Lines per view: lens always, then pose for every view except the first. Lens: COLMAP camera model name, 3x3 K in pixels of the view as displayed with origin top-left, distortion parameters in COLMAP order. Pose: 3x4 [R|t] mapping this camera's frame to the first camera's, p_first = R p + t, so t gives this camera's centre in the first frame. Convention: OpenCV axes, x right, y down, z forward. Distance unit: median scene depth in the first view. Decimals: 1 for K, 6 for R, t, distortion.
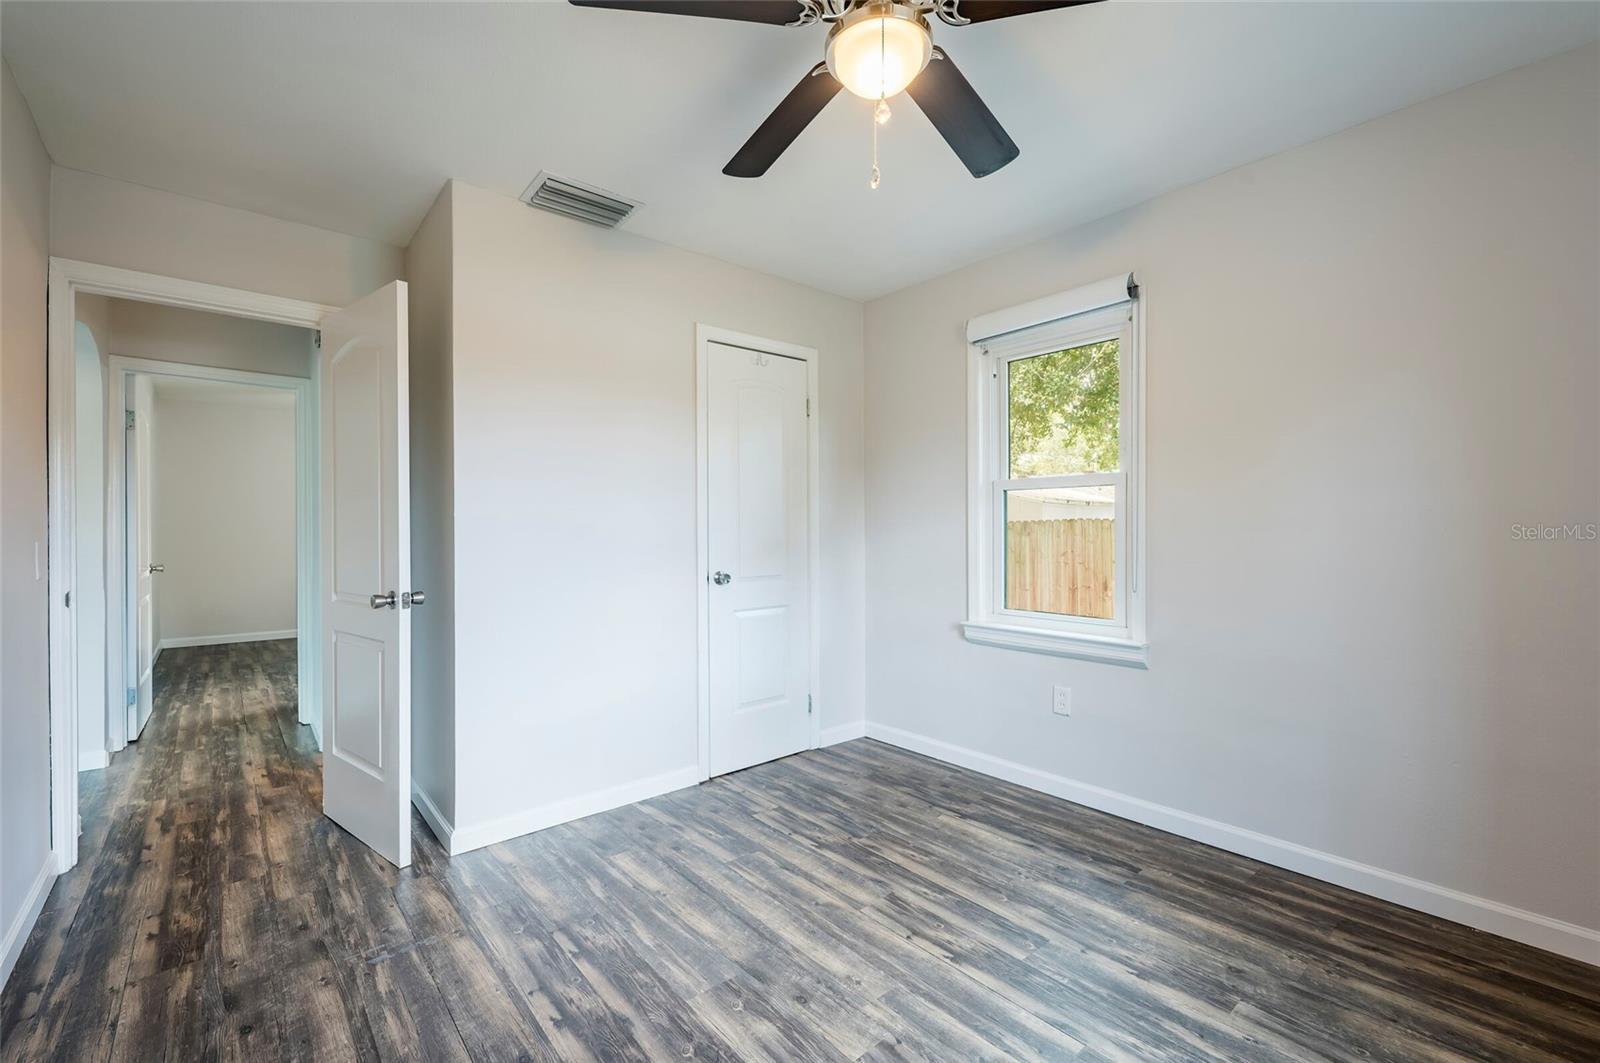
lens RADIAL K [[672.5, 0, 804.3], [0, 672.5, 532.8], [0, 0, 1]] dist [0.002042, -0.000442]
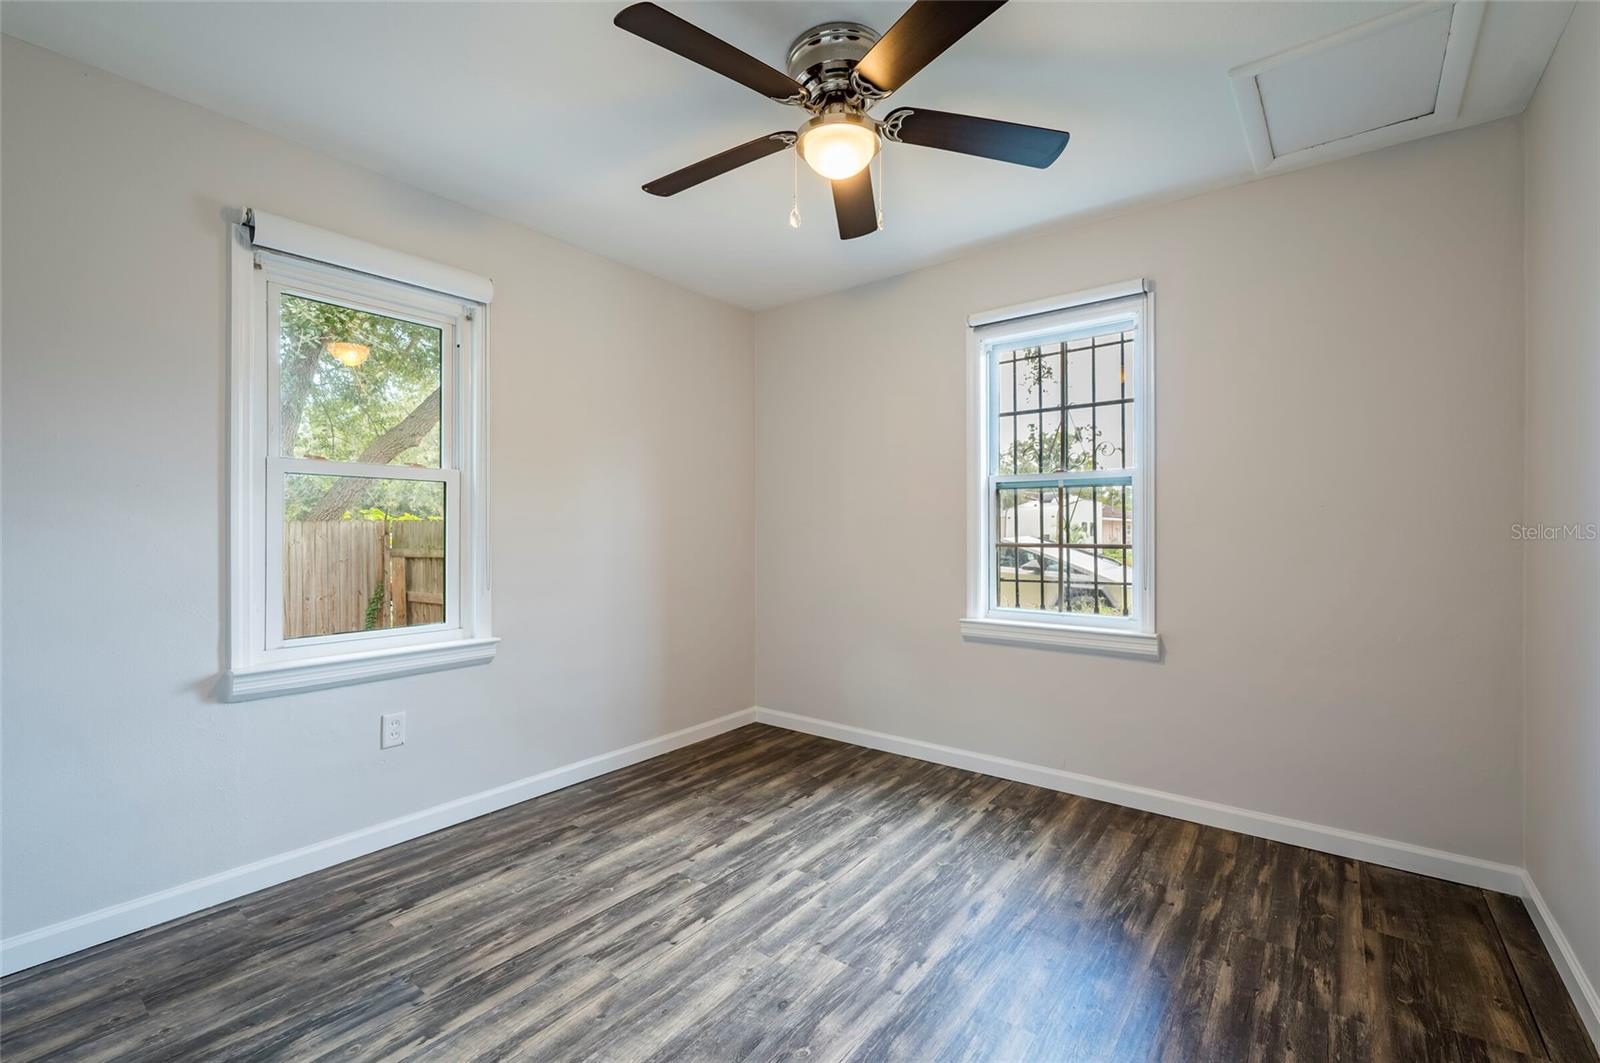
lens RADIAL K [[672.5, 0, 804.3], [0, 672.5, 532.8], [0, 0, 1]] dist [0.002042, -0.000442]
pose [[-0.192194, 0.001903, 0.981355, -0.741590], [0.005875, 0.999982, -0.000789, 0.006126], [-0.981339, 0.005614, -0.192202, 0.879973]]
